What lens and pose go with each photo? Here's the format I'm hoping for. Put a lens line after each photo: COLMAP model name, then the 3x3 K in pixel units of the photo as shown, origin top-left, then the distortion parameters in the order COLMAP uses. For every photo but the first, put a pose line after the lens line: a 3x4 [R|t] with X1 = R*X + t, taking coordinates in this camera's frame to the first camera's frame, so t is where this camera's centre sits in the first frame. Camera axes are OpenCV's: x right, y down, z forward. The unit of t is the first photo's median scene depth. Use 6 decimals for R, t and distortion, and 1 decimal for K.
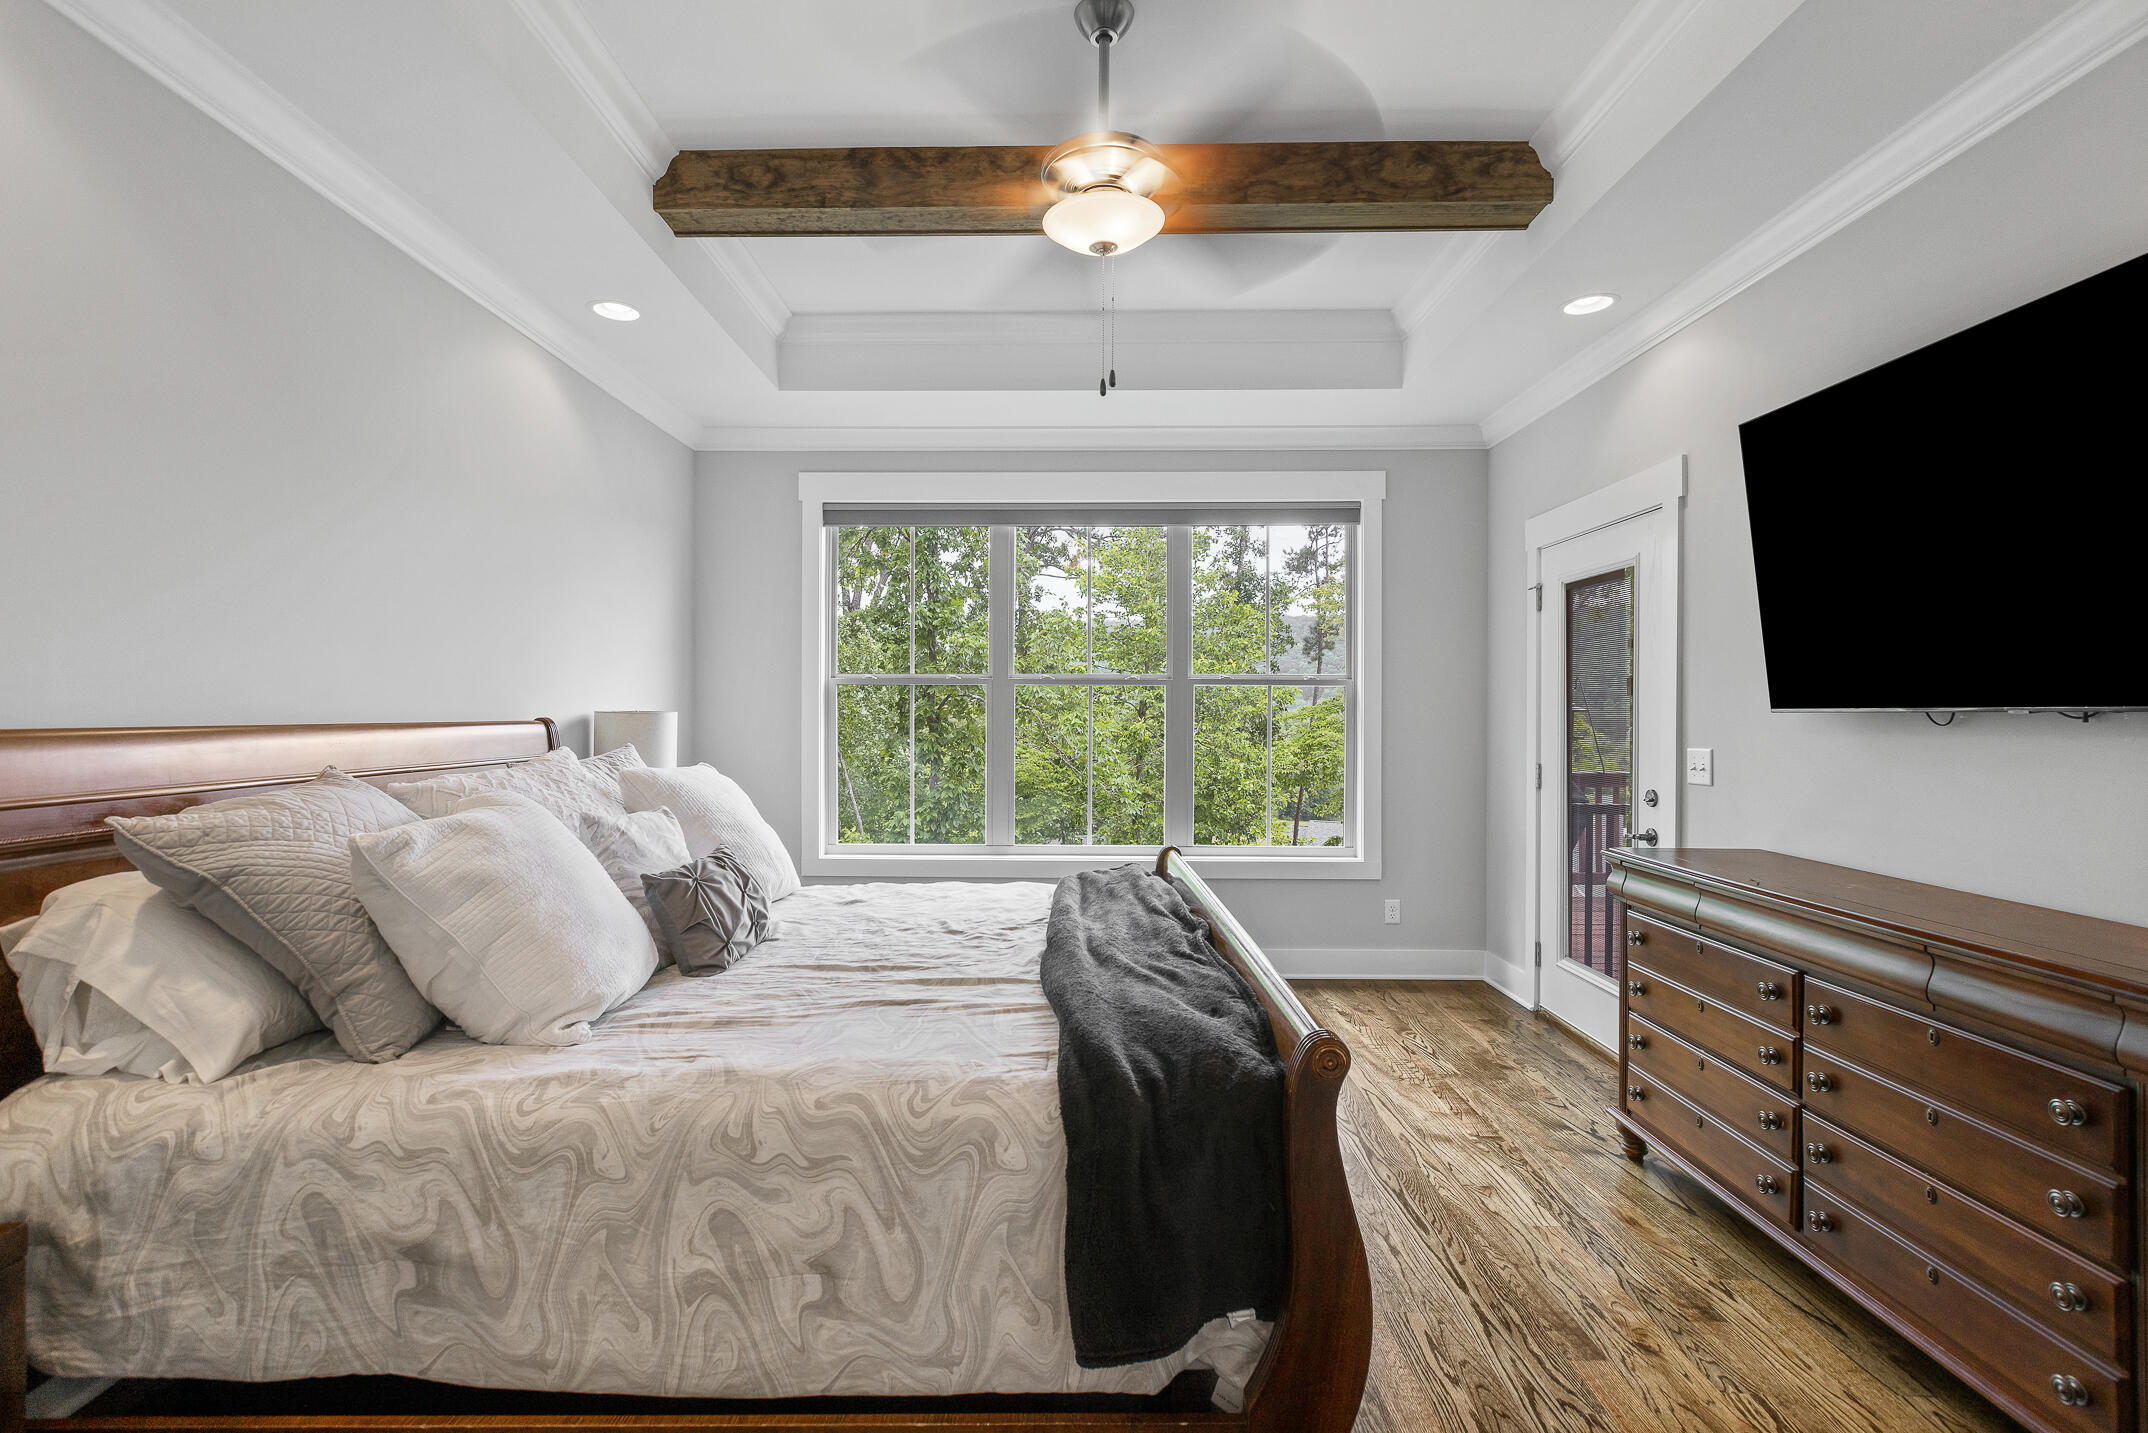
lens RADIAL K [[981.3, 0, 1073.3], [0, 981.3, 713.6], [0, 0, 1]] dist [0.004211, 0.001438]
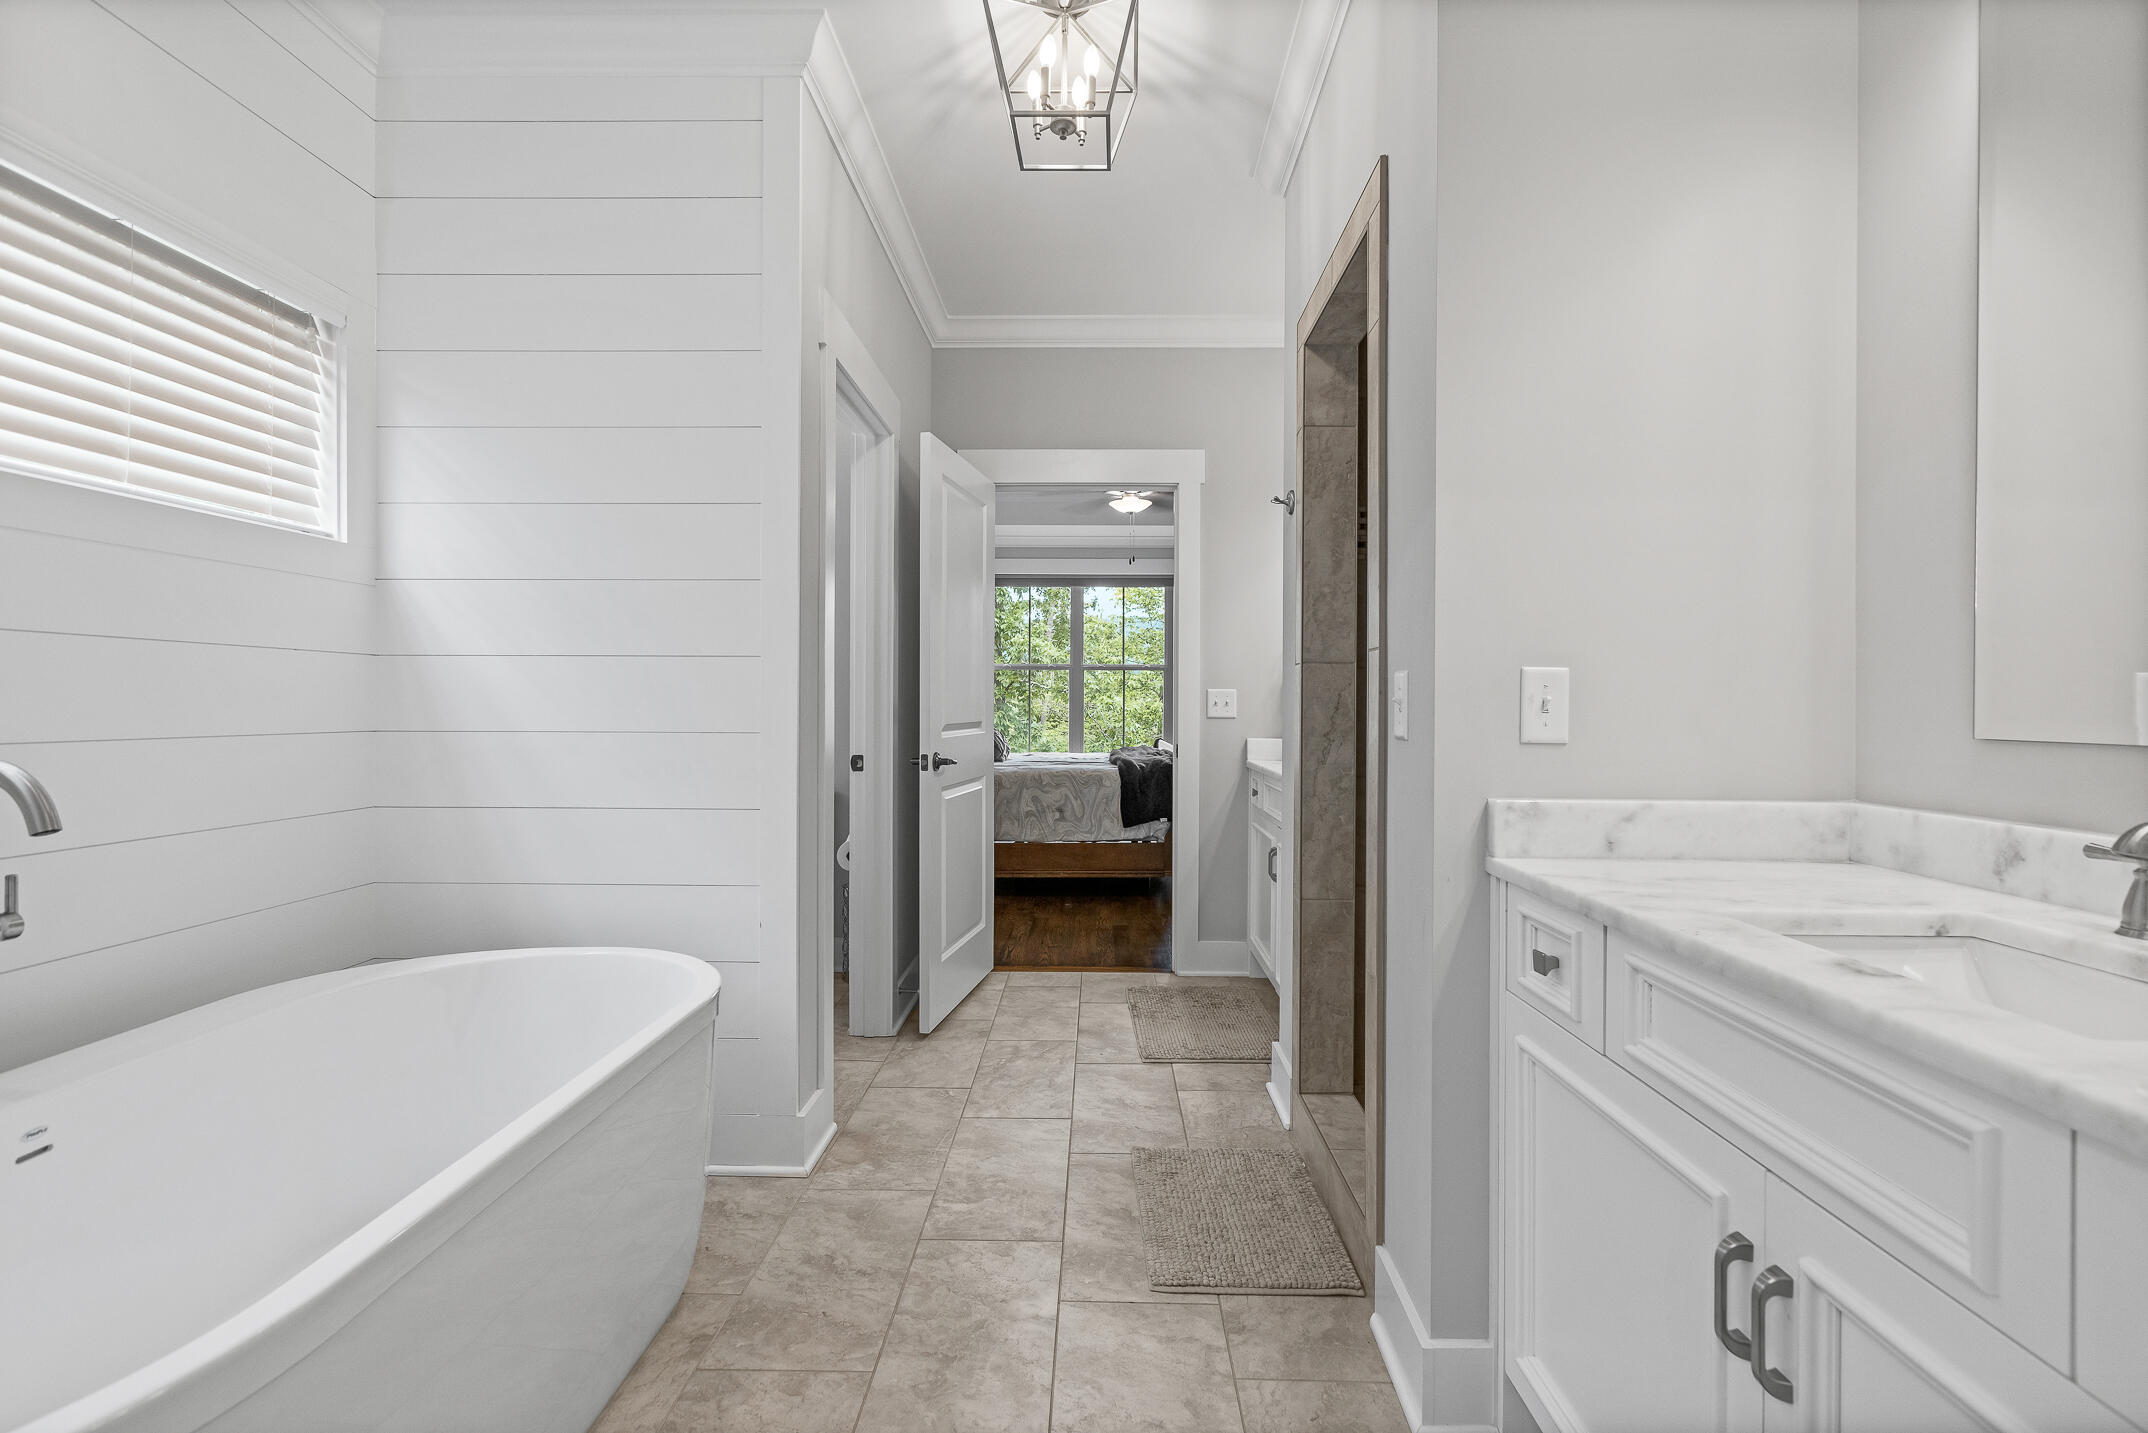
lens RADIAL K [[981.3, 0, 1078.9], [0, 981.3, 710.1], [0, 0, 1]] dist [0.004211, 0.001438]
pose [[0.999748, -0.001161, -0.022399, -0.087185], [0.001221, 0.999996, 0.002665, 0.146743], [0.022395, -0.002692, 0.999746, -2.982508]]
